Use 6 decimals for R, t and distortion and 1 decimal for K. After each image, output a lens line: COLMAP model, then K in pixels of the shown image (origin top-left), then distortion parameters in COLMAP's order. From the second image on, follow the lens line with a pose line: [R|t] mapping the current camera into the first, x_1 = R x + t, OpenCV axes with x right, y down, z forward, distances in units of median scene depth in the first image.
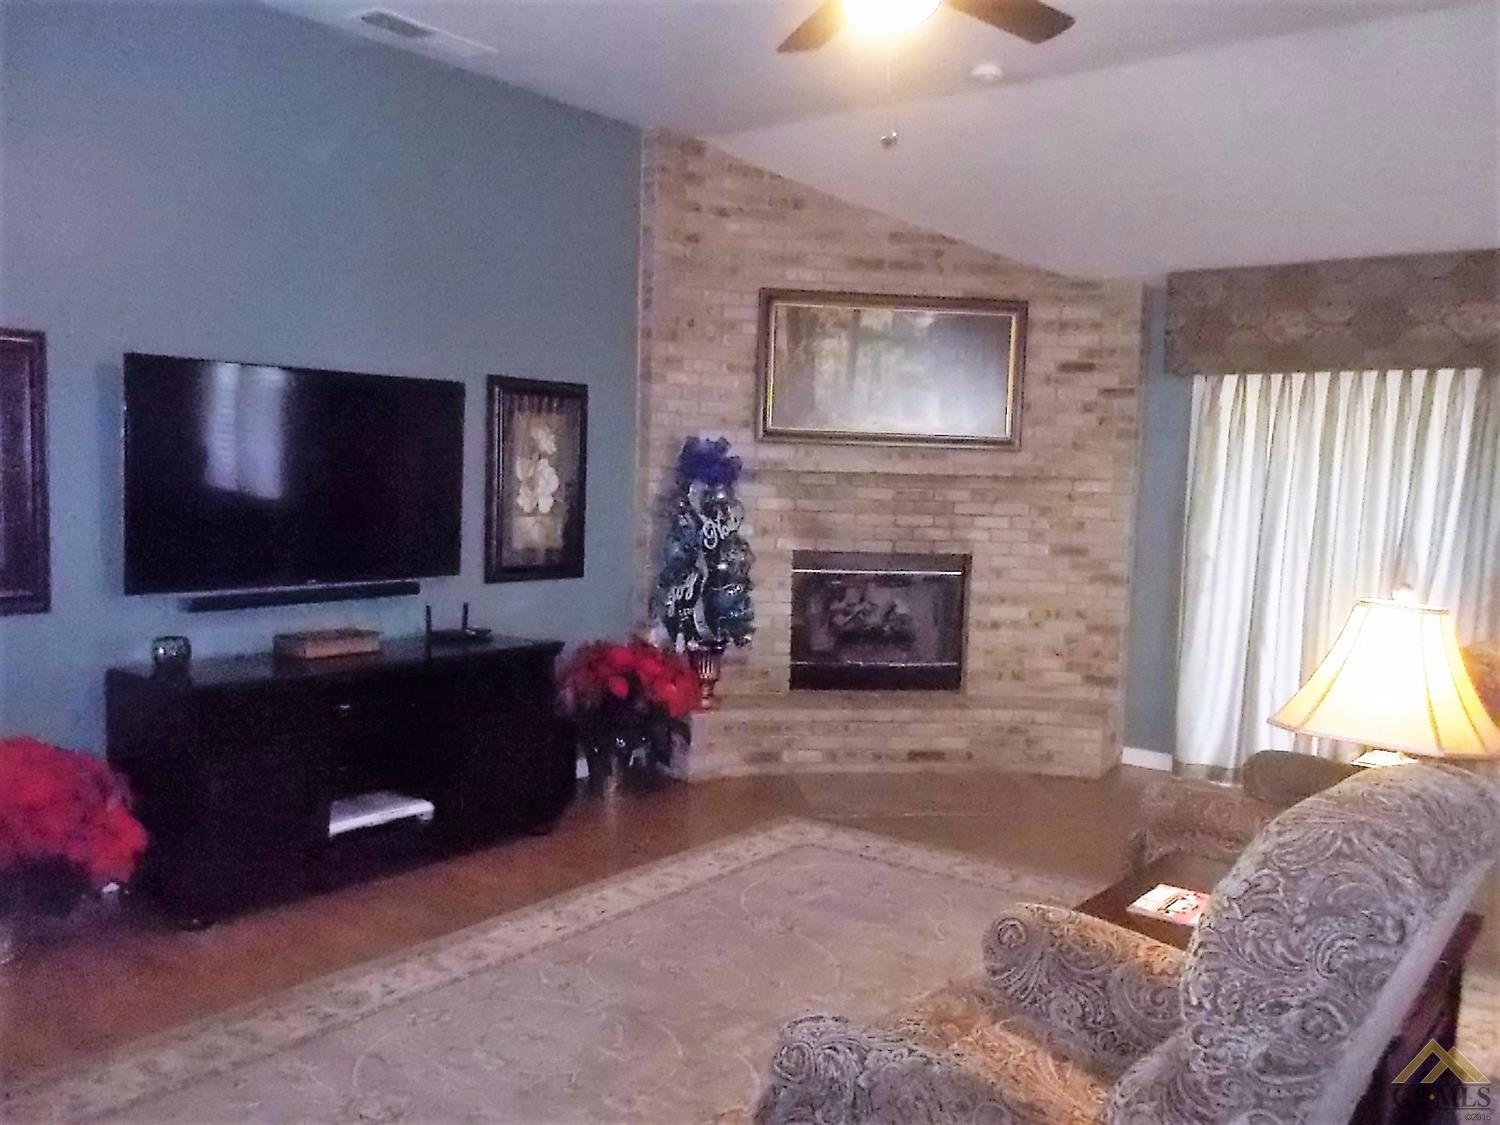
lens RADIAL K [[1305.8, 0, 769.8], [0, 1305.8, 576.3], [0, 0, 1]] dist [0.072853, -0.111743]
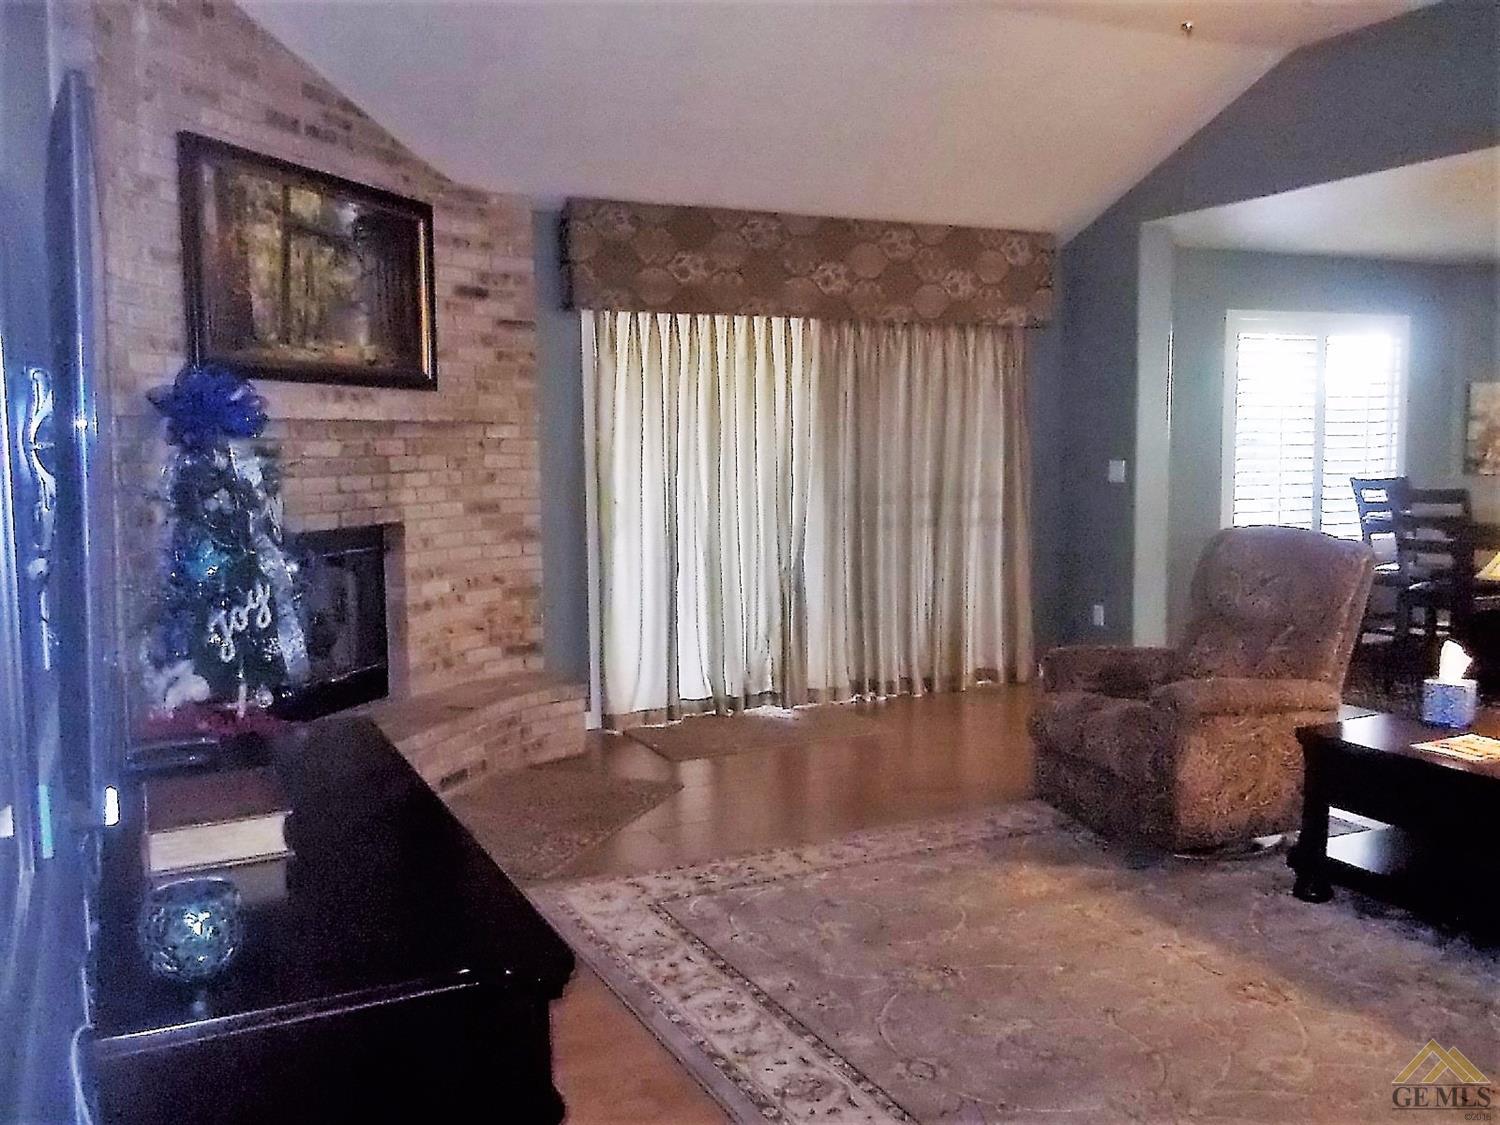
lens RADIAL K [[1305.8, 0, 758.0], [0, 1305.8, 568.4], [0, 0, 1]] dist [0.072853, -0.111743]
pose [[0.433107, -0.121738, 0.893083, -0.471638], [0.091214, 0.991670, 0.090941, -0.041826], [-0.896715, 0.042075, 0.440604, 0.465636]]
